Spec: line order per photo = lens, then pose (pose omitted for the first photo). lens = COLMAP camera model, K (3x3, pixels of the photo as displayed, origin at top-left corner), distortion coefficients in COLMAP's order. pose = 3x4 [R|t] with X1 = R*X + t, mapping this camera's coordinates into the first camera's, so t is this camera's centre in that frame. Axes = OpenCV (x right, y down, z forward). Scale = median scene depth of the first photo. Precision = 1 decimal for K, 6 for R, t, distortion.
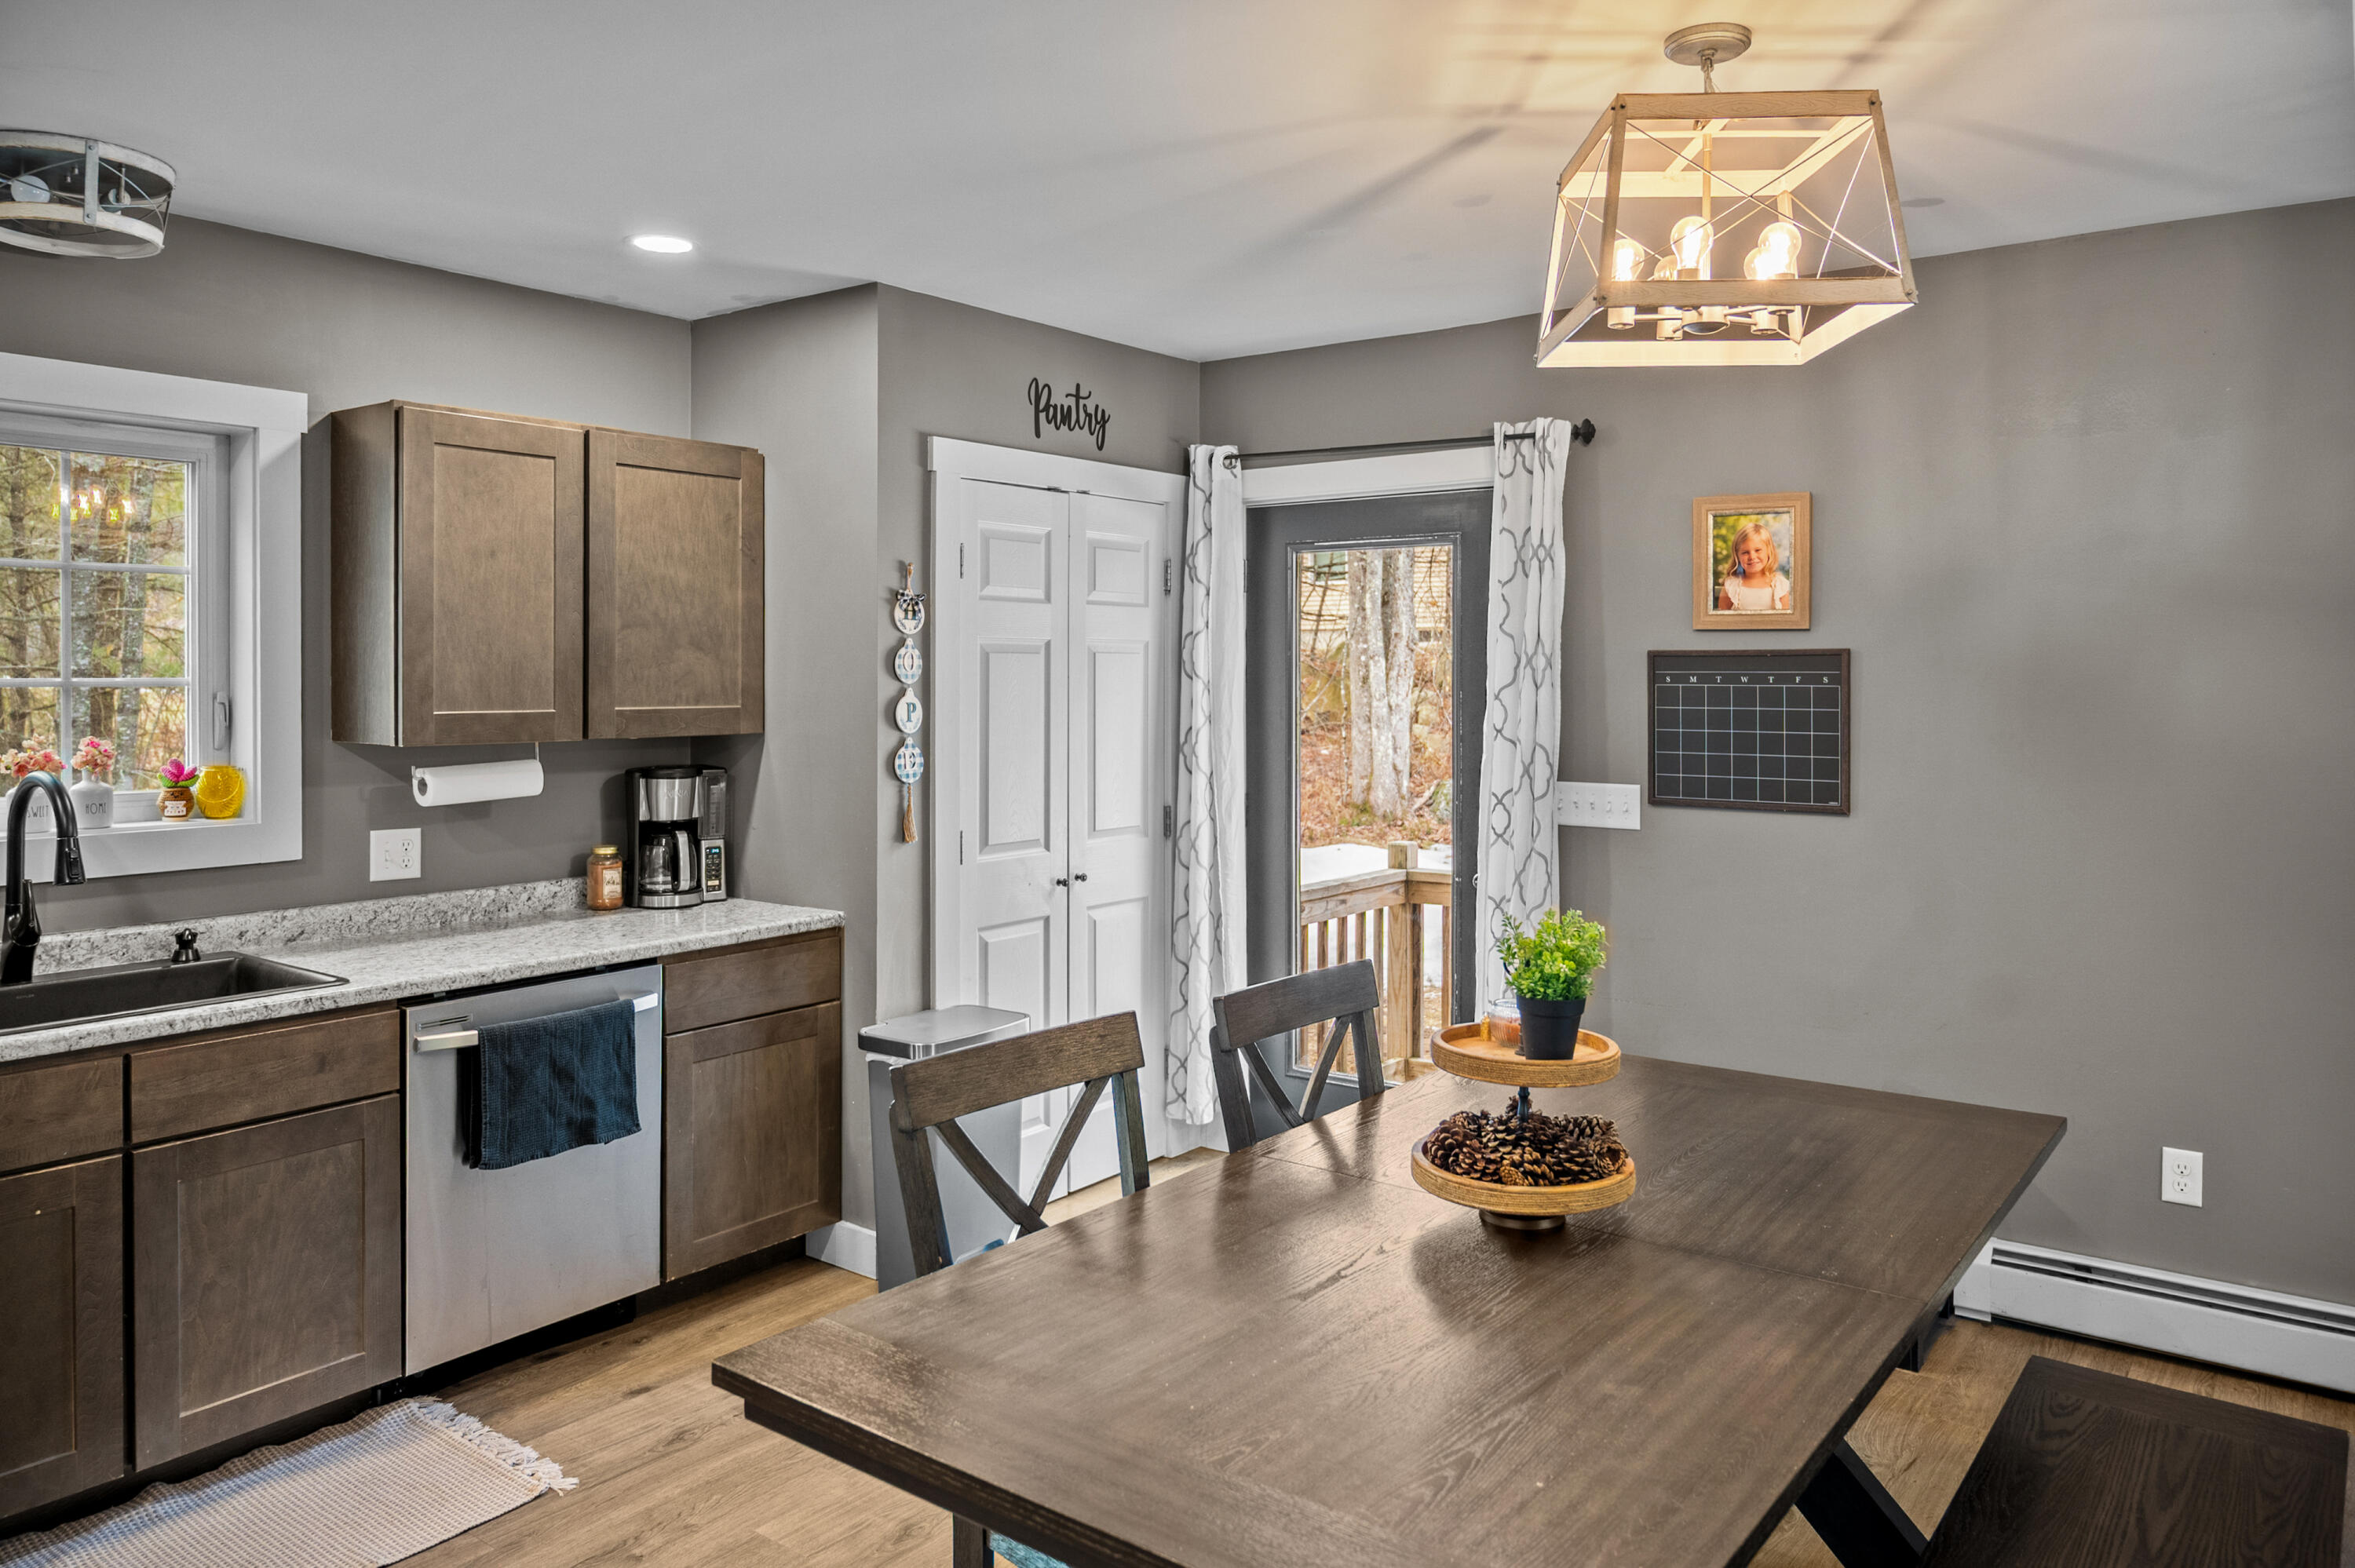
lens RADIAL K [[1610.9, 0, 1175.7], [0, 1610.9, 683.1], [0, 0, 1]] dist [-0.001560, -0.001755]
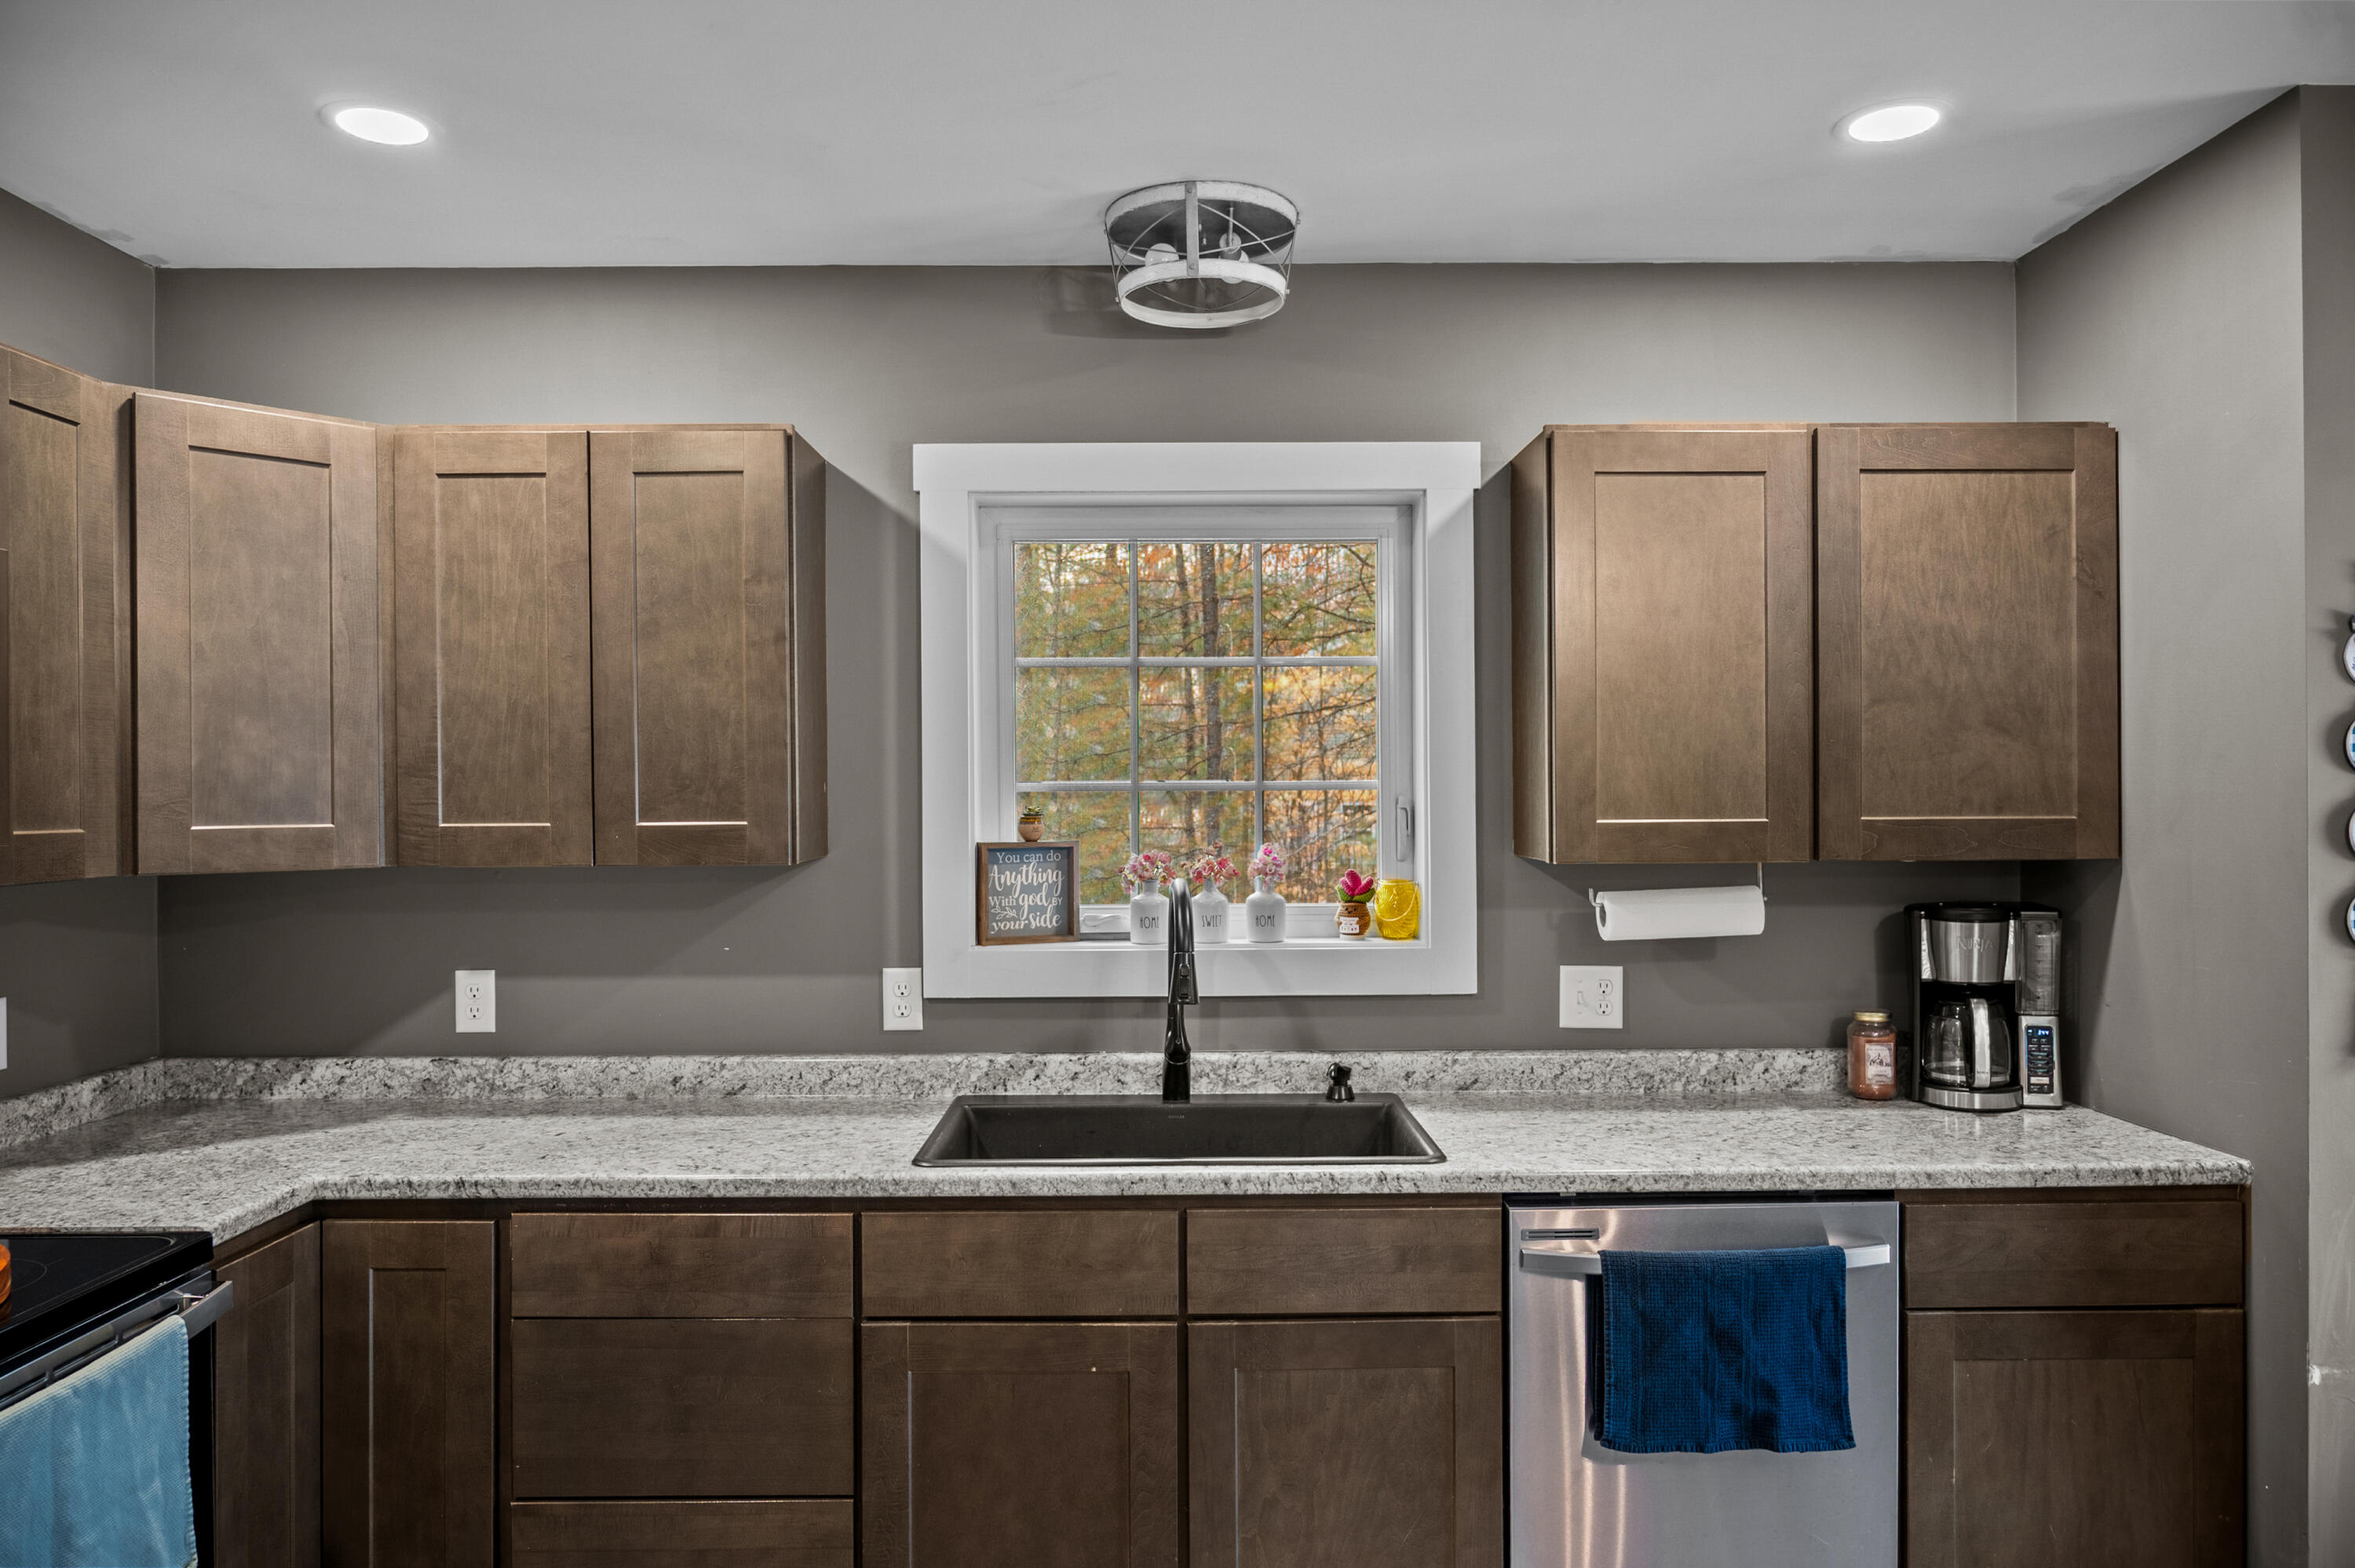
lens RADIAL K [[1565.8, 0, 1175.4], [0, 1565.8, 792.9], [0, 0, 1]] dist [-0.008993, 0.002366]
pose [[0.608029, -0.007468, -0.793880, 0.012912], [0.002378, 0.999968, -0.007585, 0.009758], [0.793911, 0.002724, 0.608027, 0.368280]]
